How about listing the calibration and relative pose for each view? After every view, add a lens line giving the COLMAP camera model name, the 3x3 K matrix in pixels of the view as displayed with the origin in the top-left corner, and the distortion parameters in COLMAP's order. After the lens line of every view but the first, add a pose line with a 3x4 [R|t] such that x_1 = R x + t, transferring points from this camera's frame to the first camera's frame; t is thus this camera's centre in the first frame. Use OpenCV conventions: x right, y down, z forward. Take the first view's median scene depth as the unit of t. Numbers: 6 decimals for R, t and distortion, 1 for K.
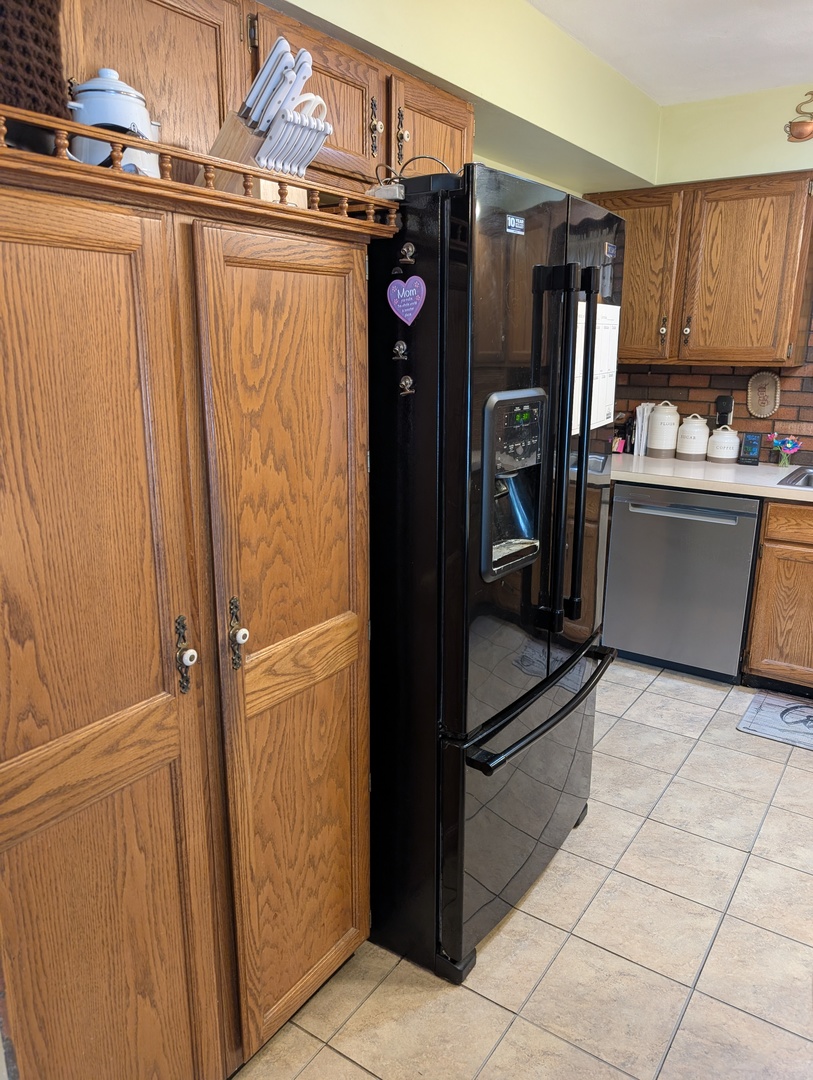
lens RADIAL K [[780.9, 0, 405.5], [0, 780.9, 537.8], [0, 0, 1]] dist [0.019890, -0.015369]
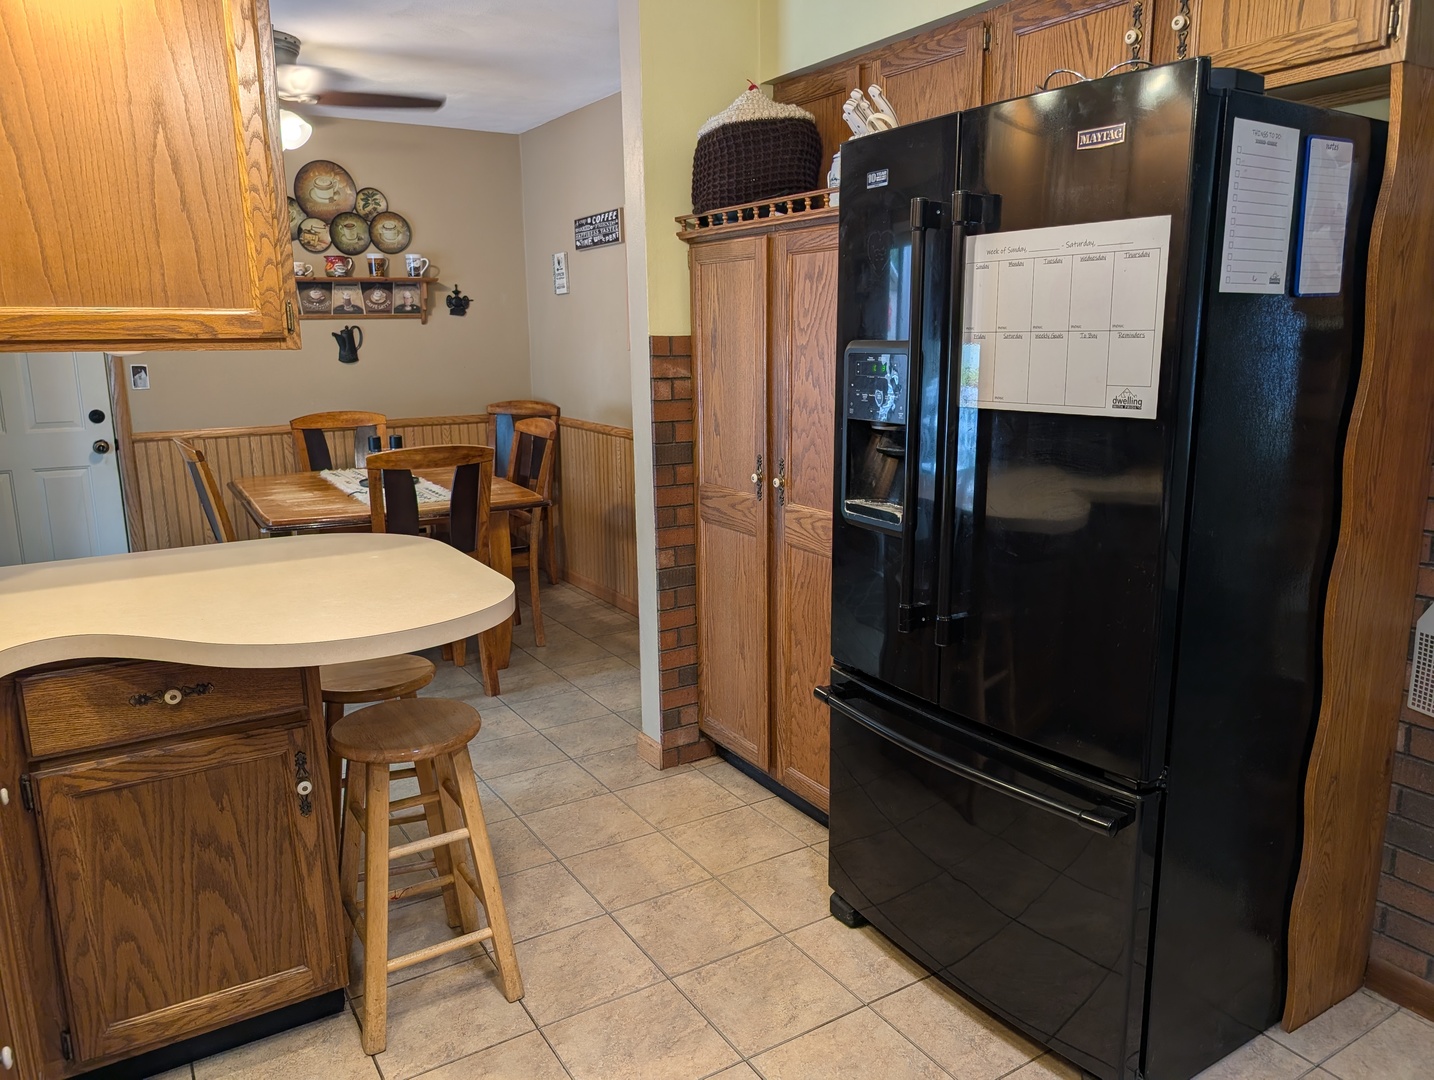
lens RADIAL K [[1036.9, 0, 720.8], [0, 1036.9, 537.2], [0, 0, 1]] dist [0.019890, -0.015369]
pose [[-0.401976, 0.180206, -0.897742, 1.111810], [-0.217888, 0.933454, 0.284937, -0.220871], [0.889348, 0.310145, -0.335961, 1.032303]]
